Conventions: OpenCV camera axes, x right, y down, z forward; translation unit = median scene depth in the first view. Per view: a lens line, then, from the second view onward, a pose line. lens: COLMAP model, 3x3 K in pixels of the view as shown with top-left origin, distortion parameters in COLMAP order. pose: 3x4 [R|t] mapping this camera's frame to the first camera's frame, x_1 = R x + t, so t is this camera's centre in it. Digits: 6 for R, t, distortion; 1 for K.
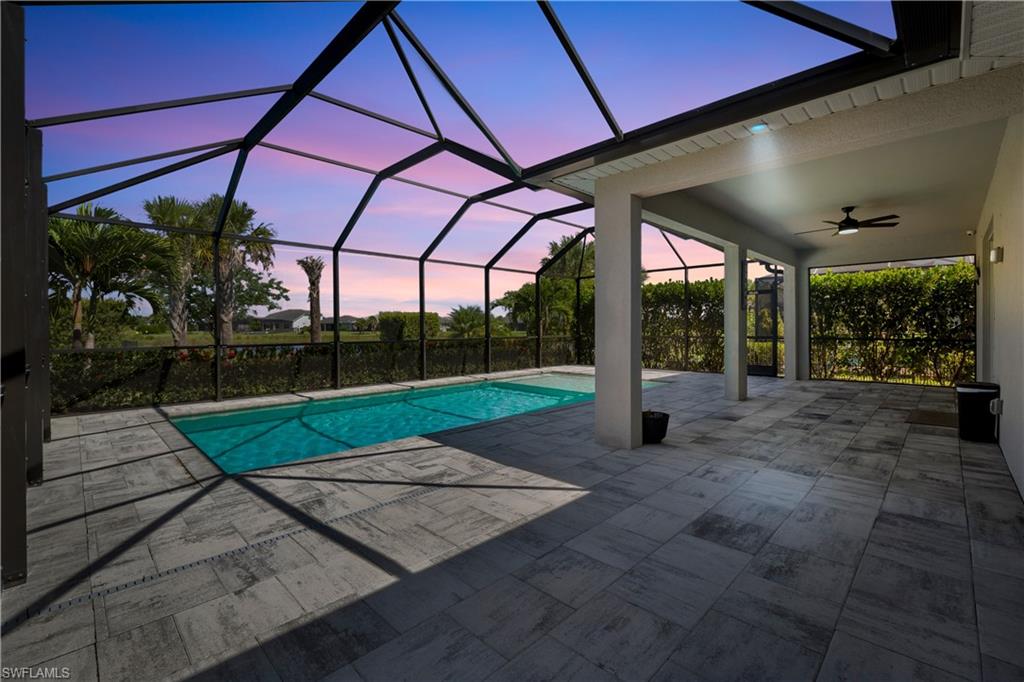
lens RADIAL K [[454.7, 0, 512.0], [0, 454.7, 341.0], [0, 0, 1]] dist [0.002565, 0.000337]
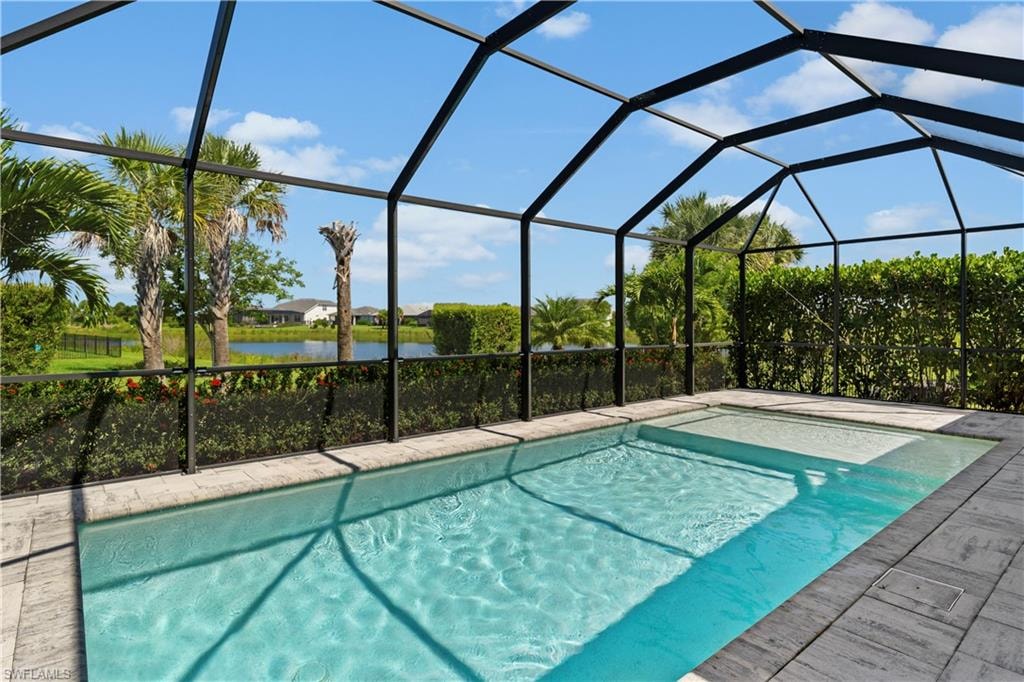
lens RADIAL K [[564.2, 0, 512.0], [0, 564.2, 341.0], [0, 0, 1]] dist [-0.003202, -0.001660]
pose [[0.995382, 0.010429, -0.095422, -0.126382], [-0.010011, 0.999938, 0.004859, -0.018712], [0.095467, -0.003881, 0.995425, 0.231017]]
